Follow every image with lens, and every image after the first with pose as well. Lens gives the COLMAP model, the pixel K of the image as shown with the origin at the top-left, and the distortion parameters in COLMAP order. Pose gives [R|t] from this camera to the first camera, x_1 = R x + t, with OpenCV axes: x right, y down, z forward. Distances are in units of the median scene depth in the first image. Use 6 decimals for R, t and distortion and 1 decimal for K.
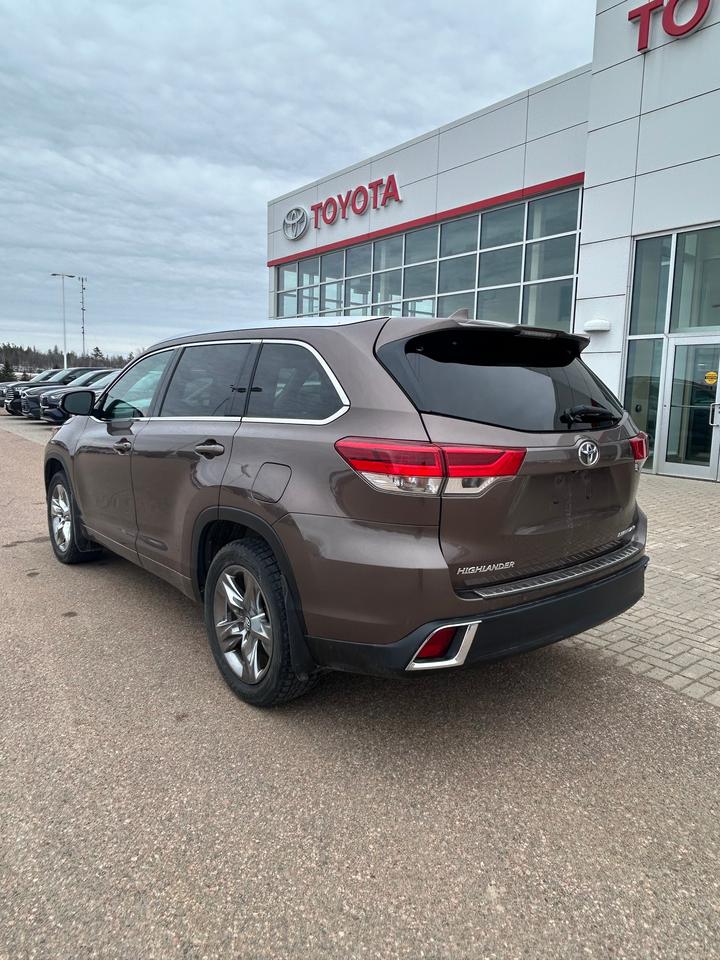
lens RADIAL K [[641.4, 0, 362.3], [0, 641.4, 479.7], [0, 0, 1]] dist [-0.000331, -0.007426]
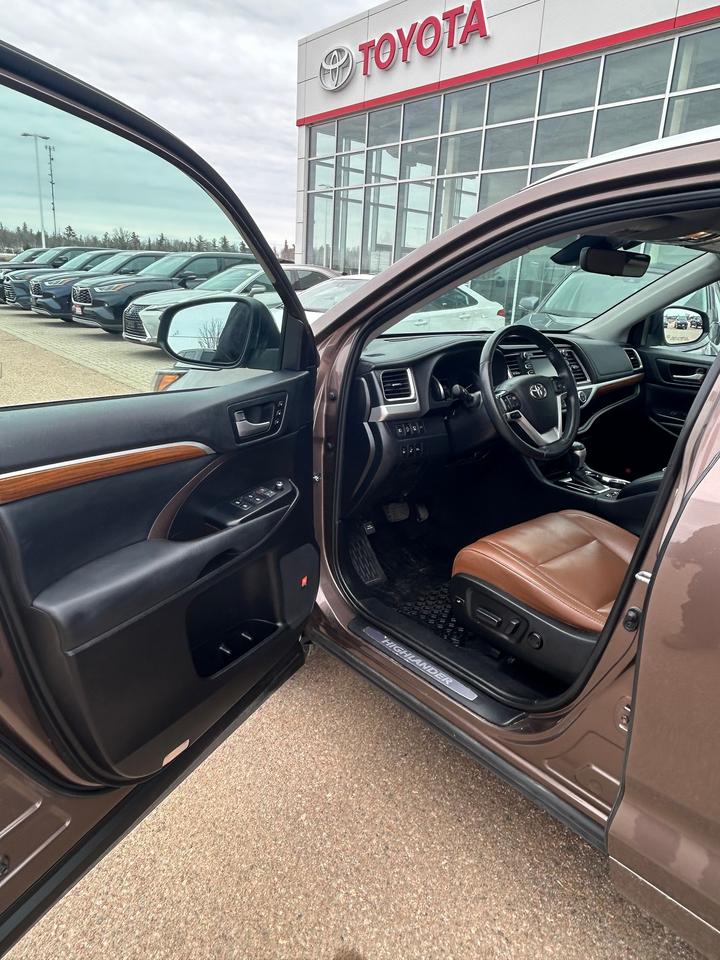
lens RADIAL K [[641.4, 0, 371.4], [0, 641.4, 477.2], [0, 0, 1]] dist [-0.000331, -0.007426]
pose [[0.999129, 0.016990, 0.038110, -0.099395], [-0.022768, 0.987381, 0.156716, -0.023752], [-0.034966, -0.157448, 0.986908, 0.147782]]
